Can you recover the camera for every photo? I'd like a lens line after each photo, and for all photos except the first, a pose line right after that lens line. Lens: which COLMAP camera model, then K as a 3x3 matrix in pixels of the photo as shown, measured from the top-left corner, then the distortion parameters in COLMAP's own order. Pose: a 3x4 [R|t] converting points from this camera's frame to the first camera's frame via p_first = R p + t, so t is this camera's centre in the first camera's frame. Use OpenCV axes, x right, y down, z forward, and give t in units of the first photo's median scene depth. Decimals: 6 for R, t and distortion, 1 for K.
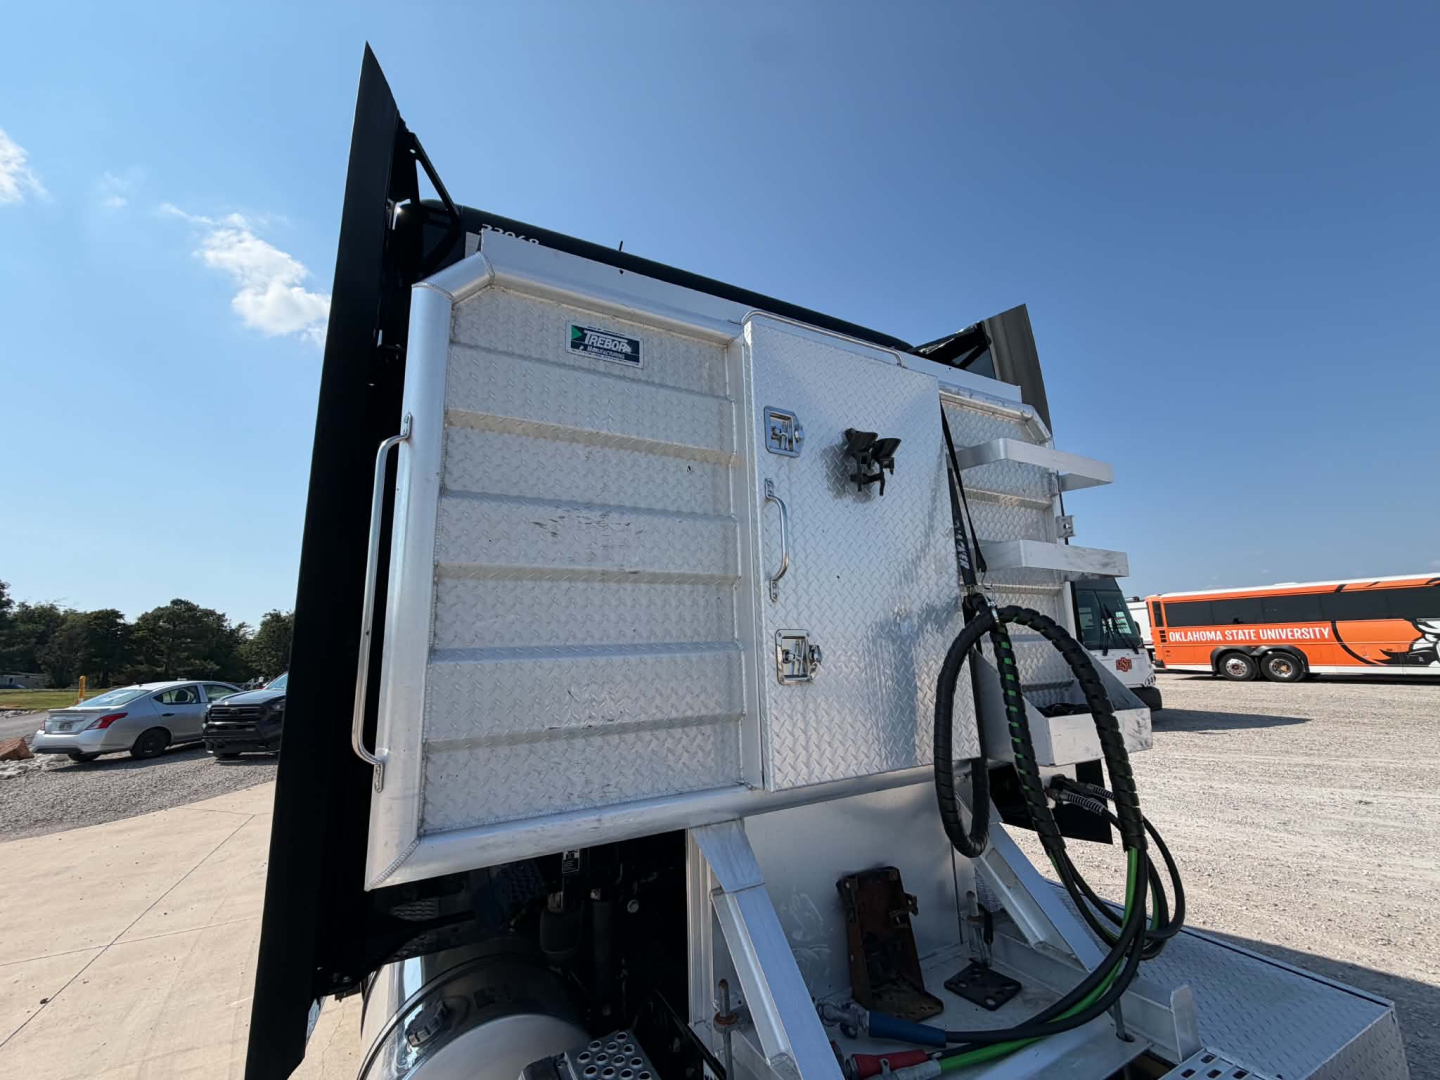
lens RADIAL K [[574.8, 0, 714.4], [0, 574.8, 534.6], [0, 0, 1]] dist [0.002751, 0.000150]
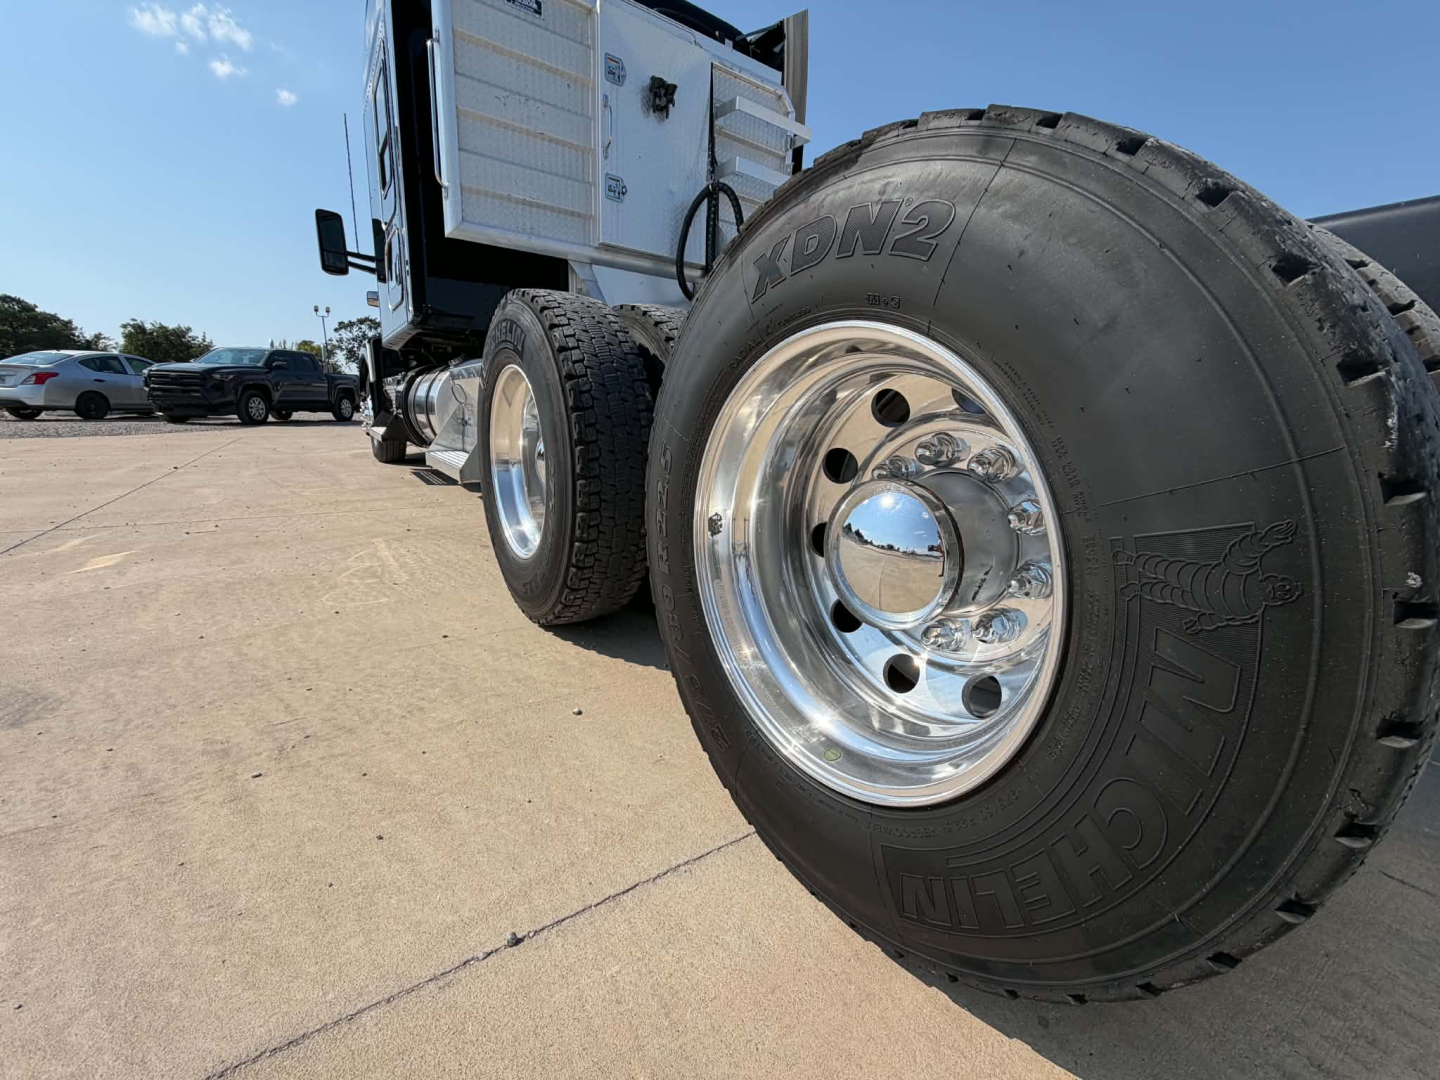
lens RADIAL K [[574.8, 0, 714.4], [0, 574.8, 534.6], [0, 0, 1]] dist [0.002751, 0.000150]
pose [[0.990483, 0.036735, 0.132641, 0.257181], [-0.086681, 0.915079, 0.393849, 0.493434], [-0.106909, -0.401599, 0.909554, -1.557662]]
